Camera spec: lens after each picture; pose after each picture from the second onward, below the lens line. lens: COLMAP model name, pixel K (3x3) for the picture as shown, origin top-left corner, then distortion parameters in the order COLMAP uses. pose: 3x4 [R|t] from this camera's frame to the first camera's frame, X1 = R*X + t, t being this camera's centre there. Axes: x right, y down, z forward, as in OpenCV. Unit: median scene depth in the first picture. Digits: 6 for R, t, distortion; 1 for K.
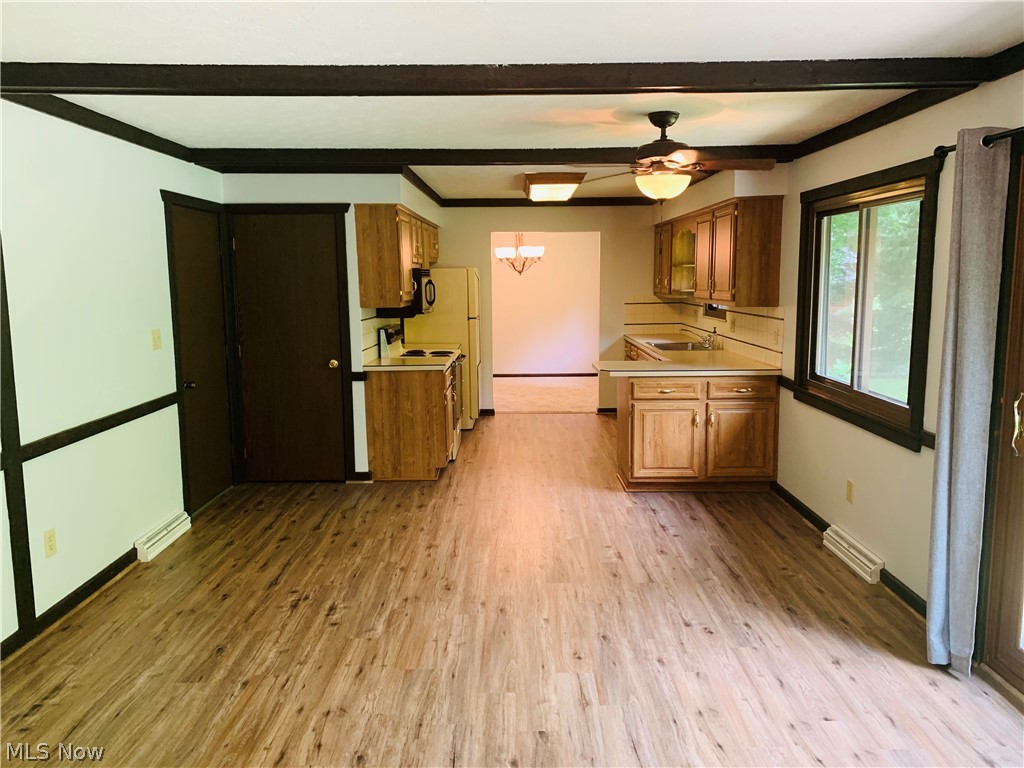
lens RADIAL K [[779.6, 0, 512.0], [0, 779.6, 384.0], [0, 0, 1]] dist [0.043395, -0.008386]
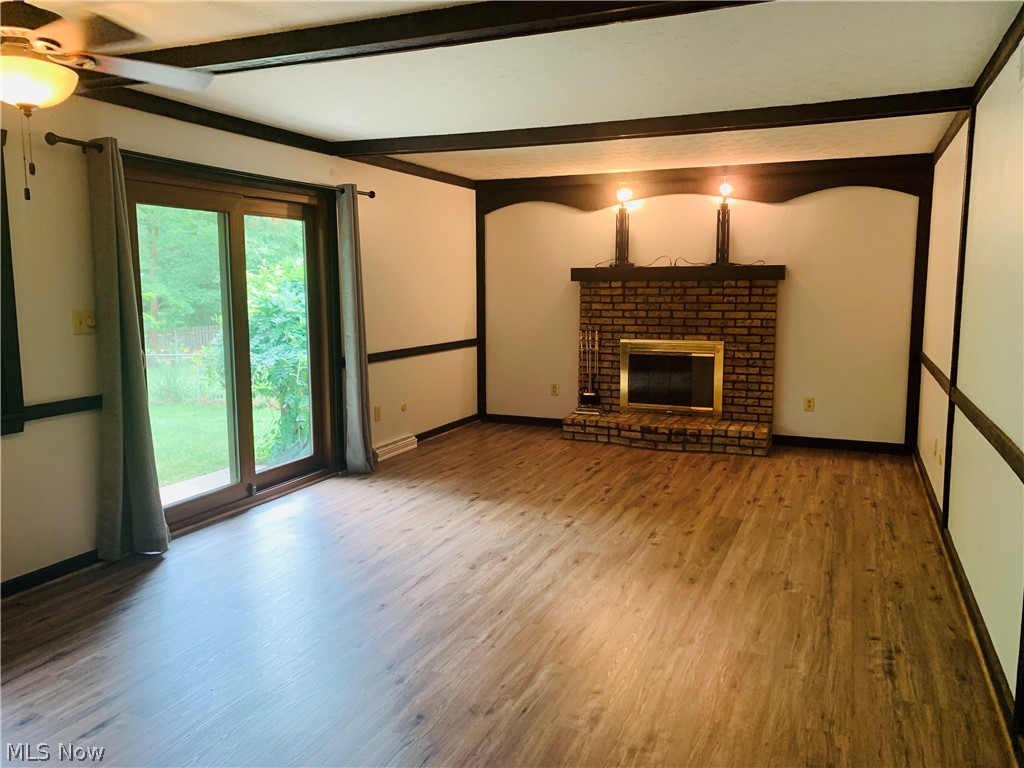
lens RADIAL K [[779.6, 0, 512.0], [0, 779.6, 384.0], [0, 0, 1]] dist [0.043395, -0.008386]
pose [[-0.917516, -0.040777, 0.395603, -0.417879], [0.065846, 0.965425, 0.252227, -0.172647], [-0.392210, 0.257472, -0.883108, 1.544047]]
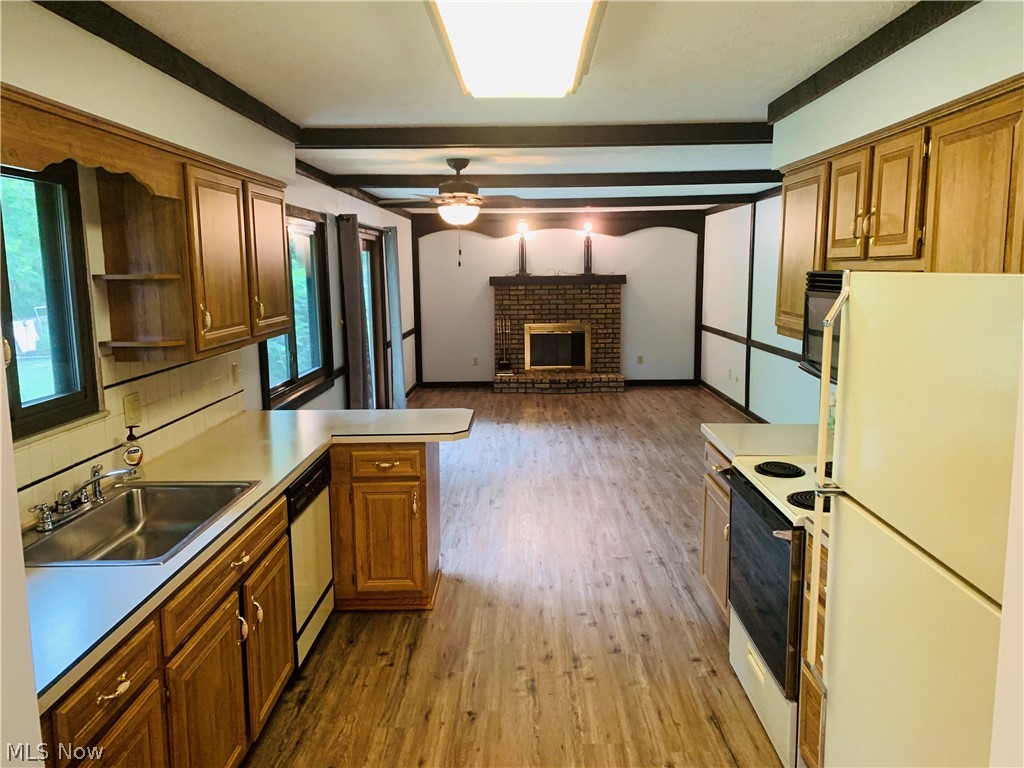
lens RADIAL K [[779.6, 0, 512.0], [0, 779.6, 384.0], [0, 0, 1]] dist [0.043395, -0.008386]
pose [[-0.999726, 0.017981, 0.014975, 0.094666], [0.021483, 0.958935, 0.282810, -0.375862], [-0.009275, 0.283055, -0.959059, 2.517638]]
